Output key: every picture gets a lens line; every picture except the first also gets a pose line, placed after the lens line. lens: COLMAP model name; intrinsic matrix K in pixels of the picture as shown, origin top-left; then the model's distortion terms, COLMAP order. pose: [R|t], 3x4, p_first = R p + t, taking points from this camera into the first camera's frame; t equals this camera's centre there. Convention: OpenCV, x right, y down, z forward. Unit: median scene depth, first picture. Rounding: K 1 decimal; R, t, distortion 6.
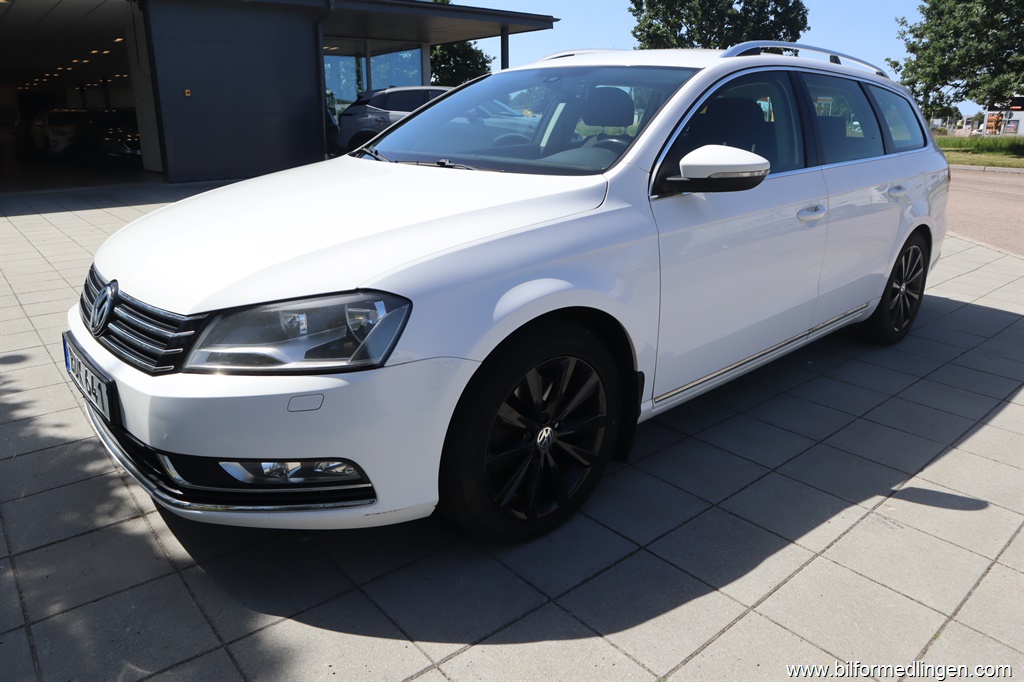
lens RADIAL K [[707.6, 0, 512.0], [0, 707.6, 341.0], [0, 0, 1]] dist [-0.124761, 0.069818]
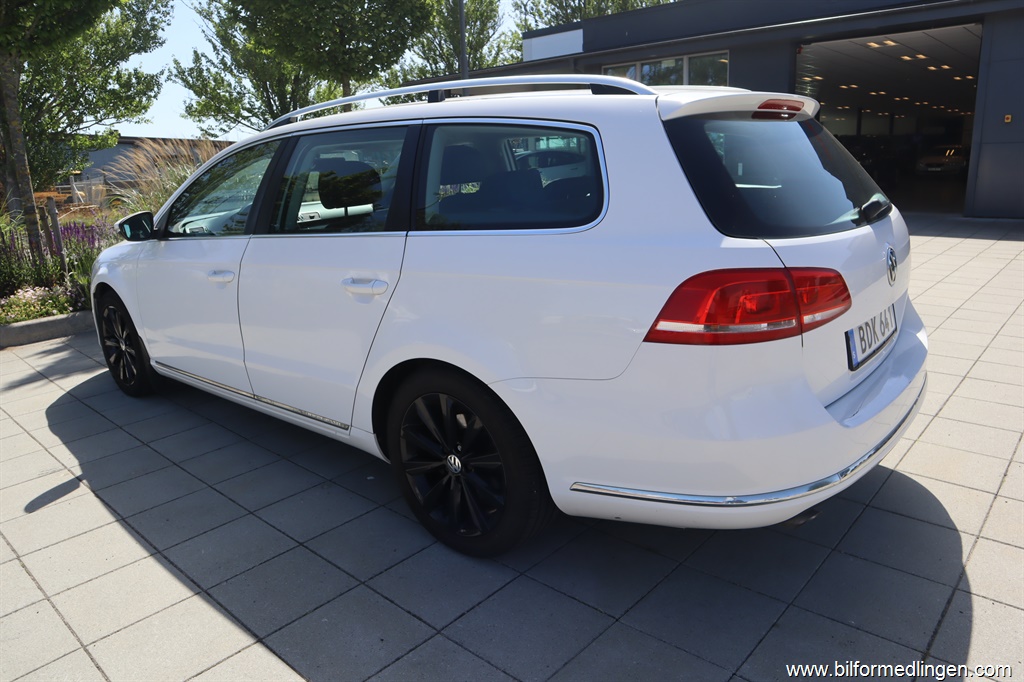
lens RADIAL K [[716.8, 0, 514.3], [0, 716.8, 329.7], [0, 0, 1]] dist [-0.123867, 0.068131]
pose [[0.124463, 0.223772, -0.966662, 1.868978], [-0.262258, 0.947010, 0.185456, -0.510513], [0.956938, 0.230432, 0.176554, 1.499013]]
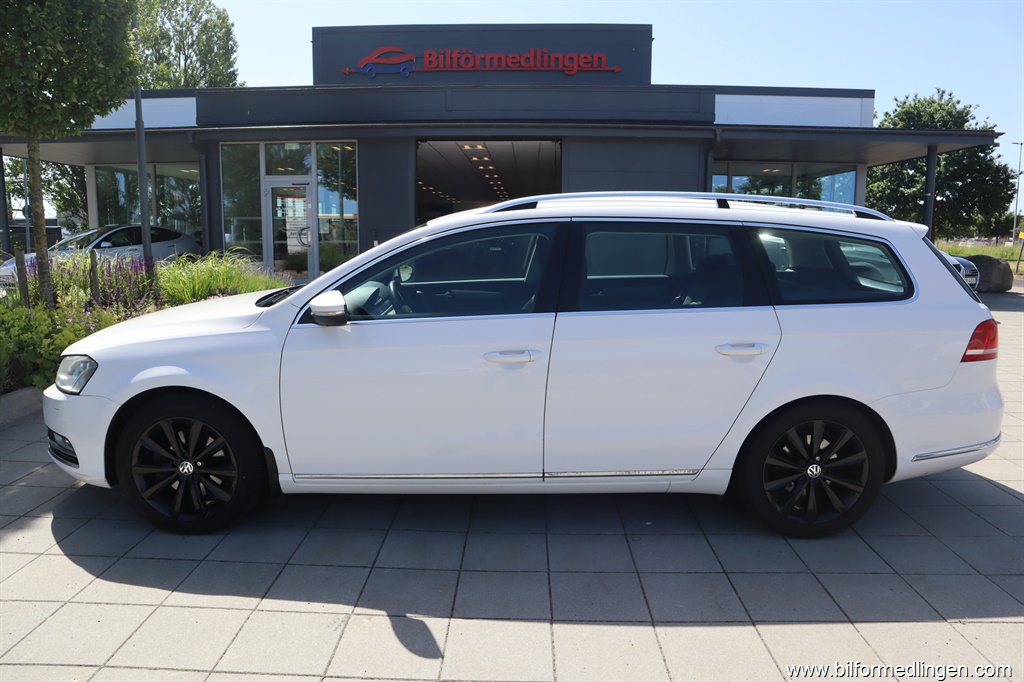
lens RADIAL K [[716.8, 0, 514.3], [0, 716.8, 329.7], [0, 0, 1]] dist [-0.123867, 0.068131]
pose [[0.746276, 0.095793, -0.658707, 1.369801], [-0.207573, 0.973735, -0.093561, -0.146815], [0.632444, 0.206552, 0.746559, 0.205686]]
